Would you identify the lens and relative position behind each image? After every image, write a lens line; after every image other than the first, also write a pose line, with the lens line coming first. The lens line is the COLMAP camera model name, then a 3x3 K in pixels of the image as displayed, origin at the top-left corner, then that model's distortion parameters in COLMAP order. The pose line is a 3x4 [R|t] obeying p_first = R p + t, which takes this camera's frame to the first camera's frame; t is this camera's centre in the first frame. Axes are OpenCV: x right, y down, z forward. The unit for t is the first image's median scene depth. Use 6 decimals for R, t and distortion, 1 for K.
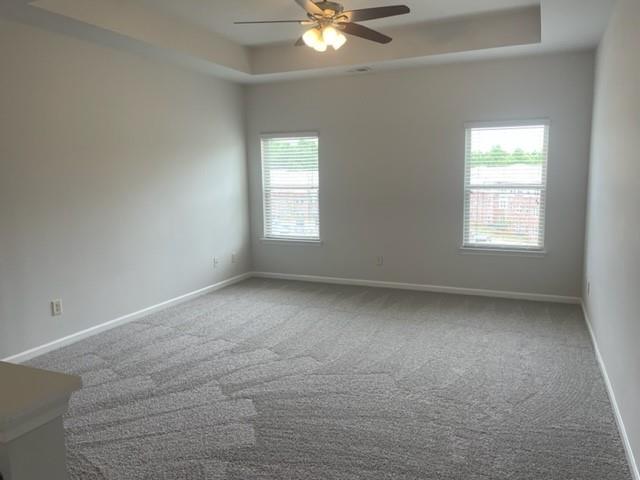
lens RADIAL K [[488.6, 0, 318.6], [0, 488.6, 244.5], [0, 0, 1]] dist [0.042410, -0.036426]
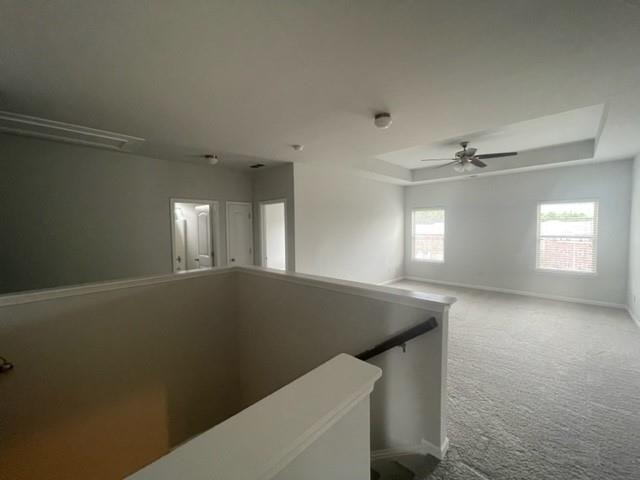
lens RADIAL K [[258.7, 0, 316.5], [0, 258.7, 241.3], [0, 0, 1]] dist [-0.002468, 0.000745]
pose [[0.937589, 0.022566, -0.347013, -0.195054], [-0.051175, 0.995981, -0.073503, 0.017788], [0.343960, 0.086674, 0.934976, -0.240259]]
